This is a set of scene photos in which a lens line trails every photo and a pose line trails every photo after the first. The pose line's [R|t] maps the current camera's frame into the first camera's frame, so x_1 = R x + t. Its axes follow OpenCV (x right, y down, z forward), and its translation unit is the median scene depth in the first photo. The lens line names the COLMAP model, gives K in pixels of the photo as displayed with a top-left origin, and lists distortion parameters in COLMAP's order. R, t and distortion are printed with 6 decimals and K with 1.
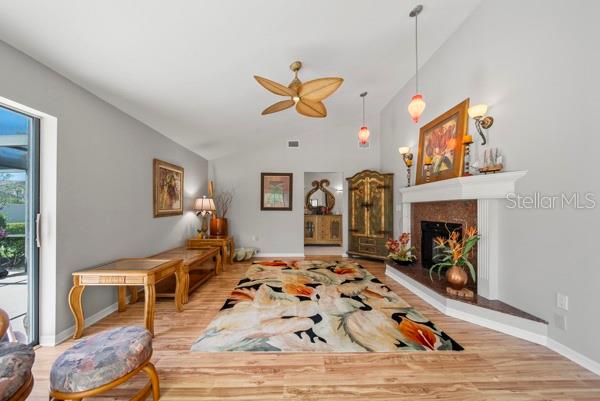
lens RADIAL K [[215.5, 0, 298.1], [0, 215.5, 204.8], [0, 0, 1]] dist [-0.008817, -0.000097]
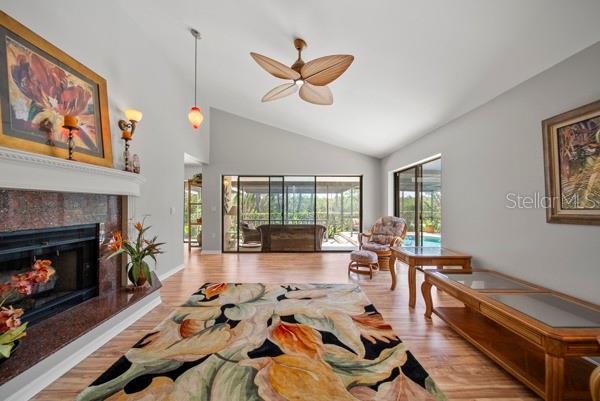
lens RADIAL K [[215.5, 0, 300.1], [0, 215.5, 202.6], [0, 0, 1]] dist [-0.008817, -0.000097]
pose [[-0.999955, -0.005408, 0.007838, -0.019120], [-0.005663, 0.999444, -0.032872, 0.033163], [-0.007656, -0.032915, -0.999429, 1.817304]]
